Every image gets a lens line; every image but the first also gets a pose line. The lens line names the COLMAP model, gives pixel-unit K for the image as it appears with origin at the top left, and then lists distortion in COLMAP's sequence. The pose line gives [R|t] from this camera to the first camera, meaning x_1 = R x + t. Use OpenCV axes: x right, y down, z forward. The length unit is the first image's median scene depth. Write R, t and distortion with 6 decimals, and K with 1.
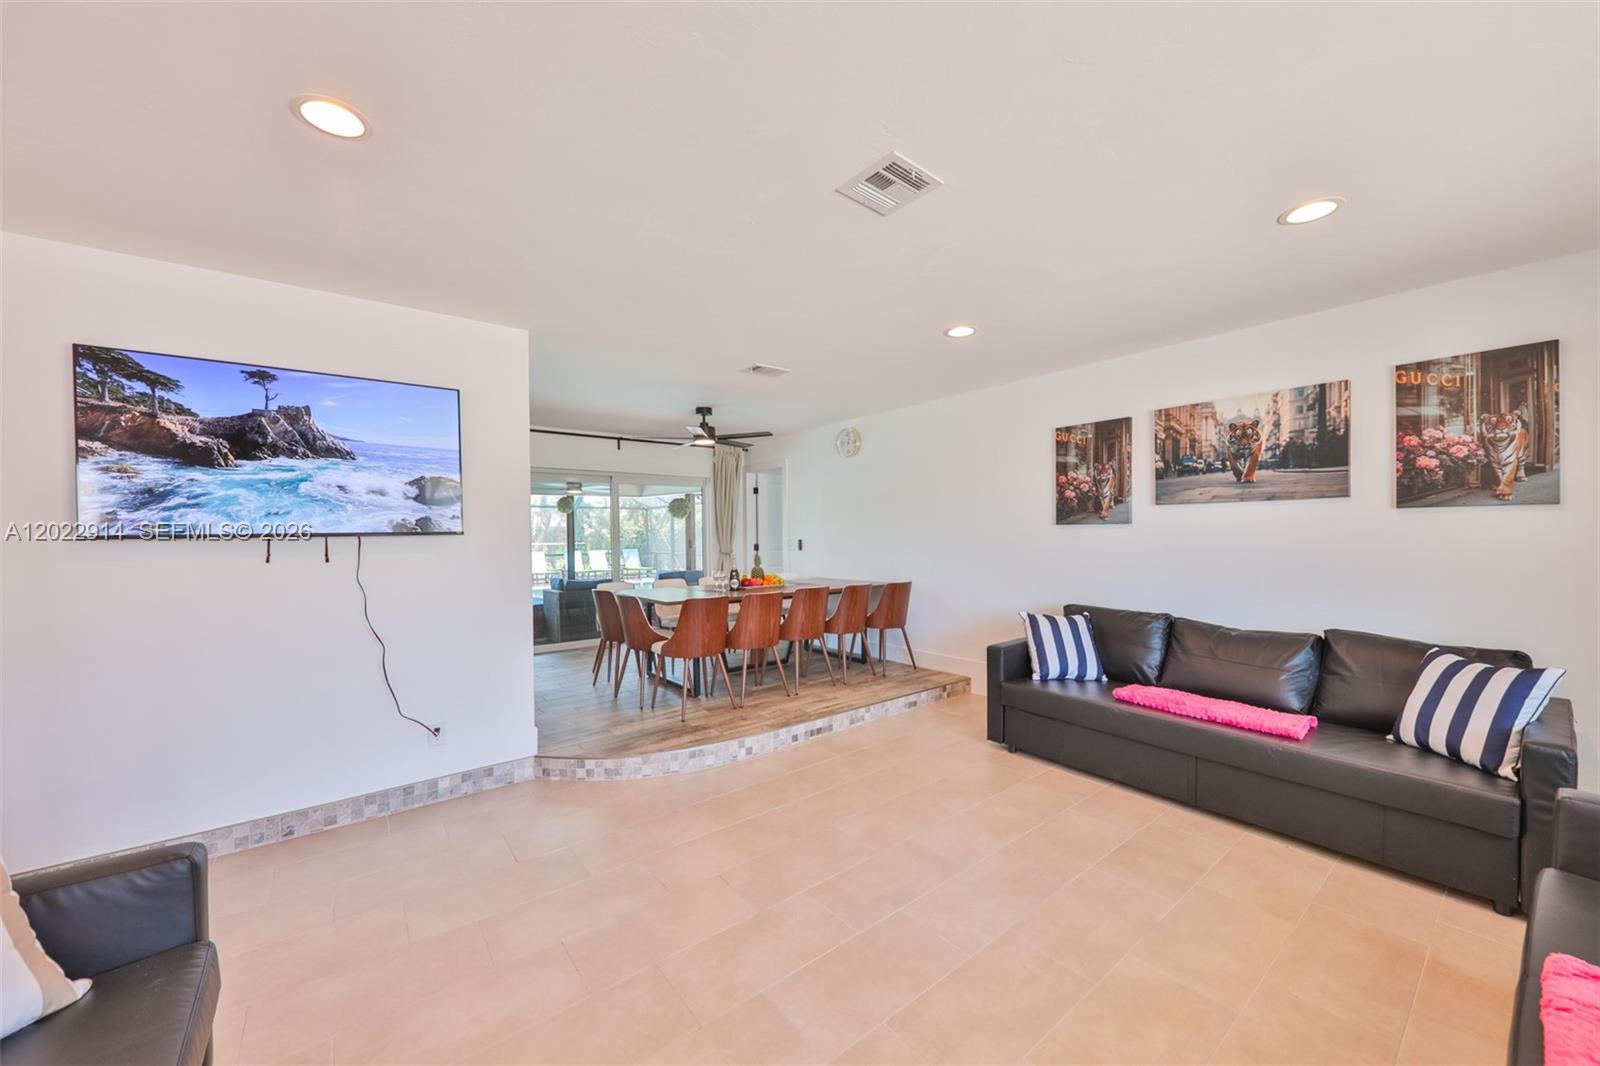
lens RADIAL K [[583.1, 0, 797.0], [0, 583.1, 539.2], [0, 0, 1]] dist [0.010828, -0.006788]
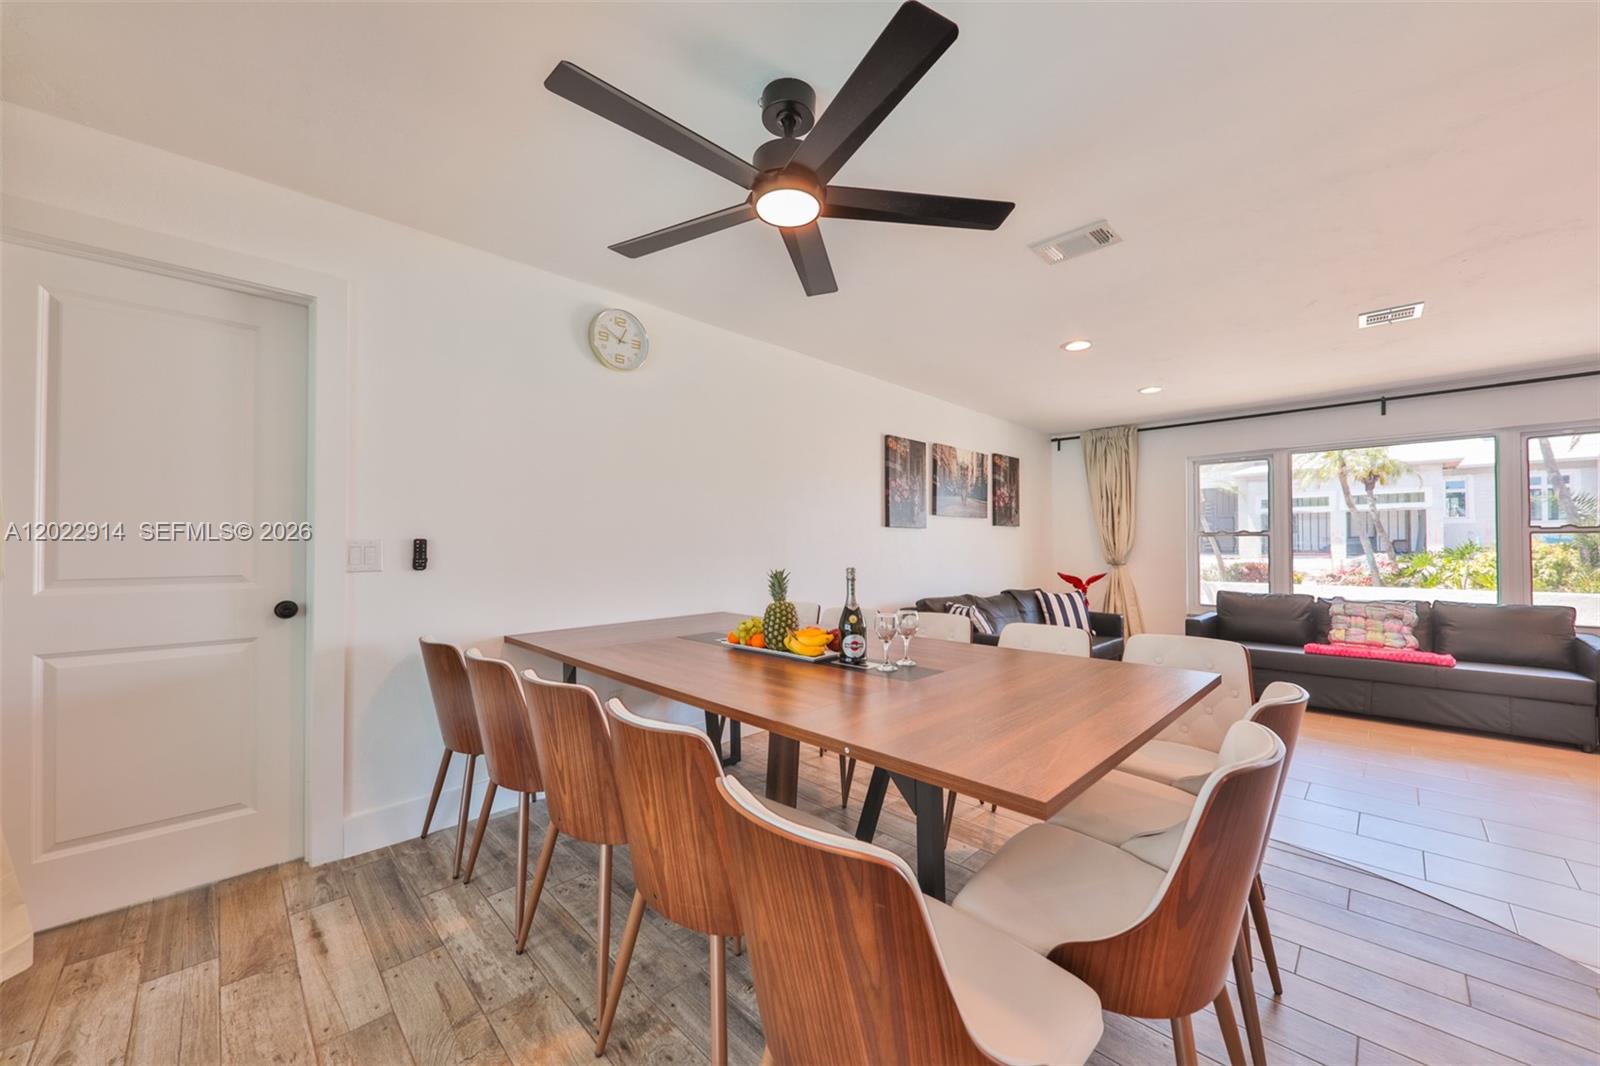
lens RADIAL K [[583.1, 0, 793.6], [0, 583.1, 538.4], [0, 0, 1]] dist [0.010828, -0.006788]
pose [[-0.112447, 0.022950, 0.993393, -0.703151], [0.012710, 0.999685, -0.021657, 0.020250], [-0.993576, 0.010190, -0.112703, 1.578186]]
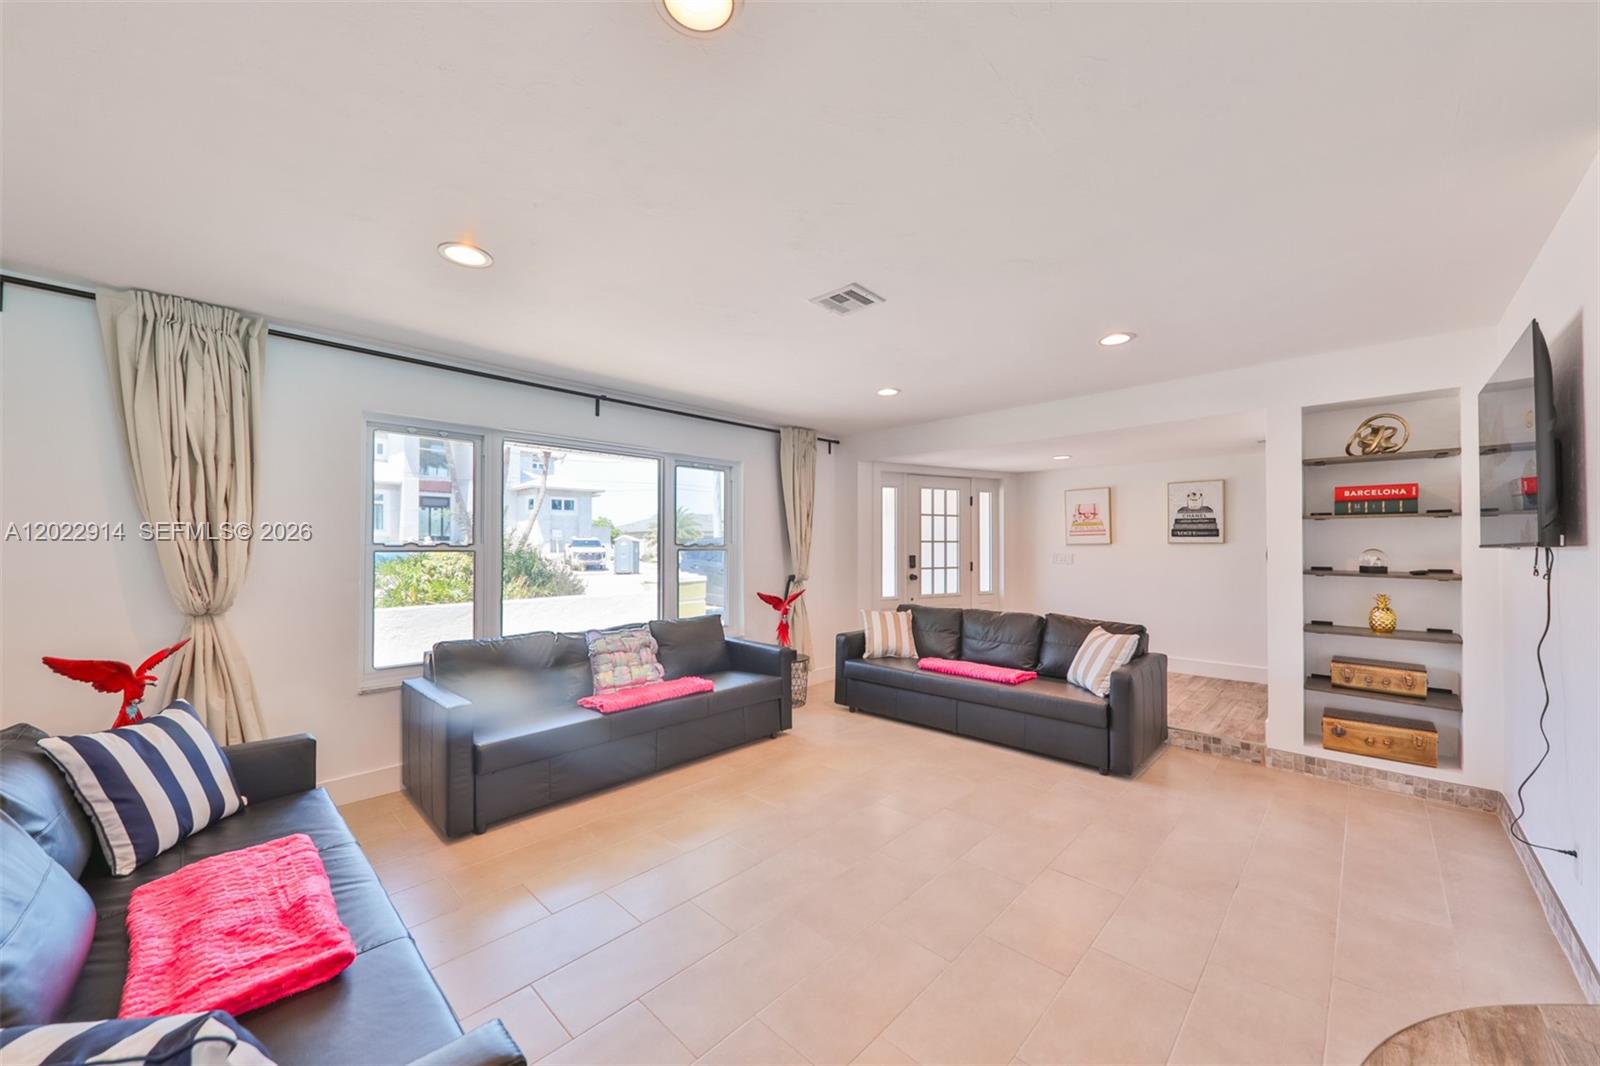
lens RADIAL K [[583.1, 0, 795.8], [0, 583.1, 539.1], [0, 0, 1]] dist [0.010828, -0.006788]
pose [[-0.991167, 0.009805, -0.132257, 0.257694], [0.010074, 0.999948, -0.001362, -0.019392], [0.132237, -0.002683, -0.991215, 1.296527]]
